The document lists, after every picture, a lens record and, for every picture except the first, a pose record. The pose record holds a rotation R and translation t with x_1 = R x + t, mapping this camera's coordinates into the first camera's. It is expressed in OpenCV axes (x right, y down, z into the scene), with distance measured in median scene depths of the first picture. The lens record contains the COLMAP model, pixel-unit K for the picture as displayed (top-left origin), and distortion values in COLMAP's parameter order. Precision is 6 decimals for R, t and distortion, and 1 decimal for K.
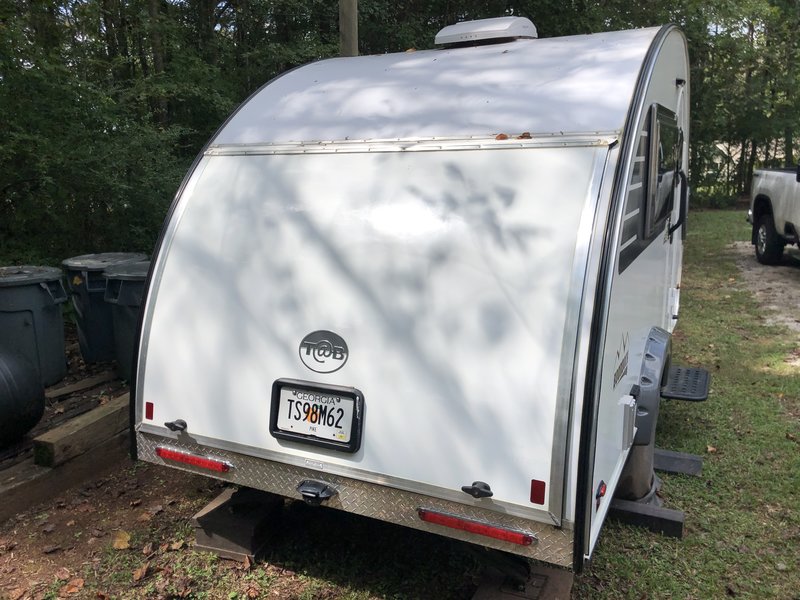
lens RADIAL K [[668.1, 0, 412.3], [0, 668.1, 298.8], [0, 0, 1]] dist [0.024983, -0.016375]
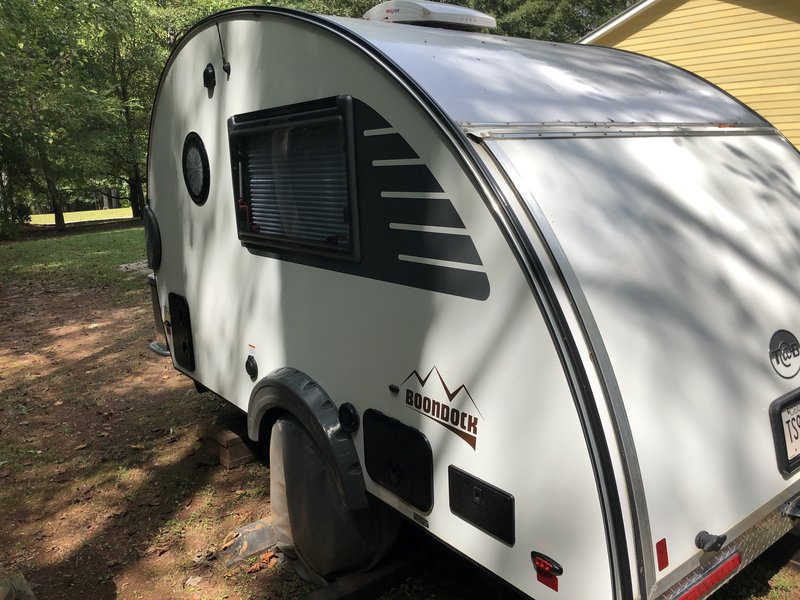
lens RADIAL K [[668.1, 0, 412.3], [0, 668.1, 298.8], [0, 0, 1]] dist [0.024983, -0.016375]
pose [[0.413696, -0.170832, 0.894244, -0.979662], [0.213887, 0.972983, 0.086926, -0.154087], [-0.884934, 0.155306, 0.439058, 0.898596]]
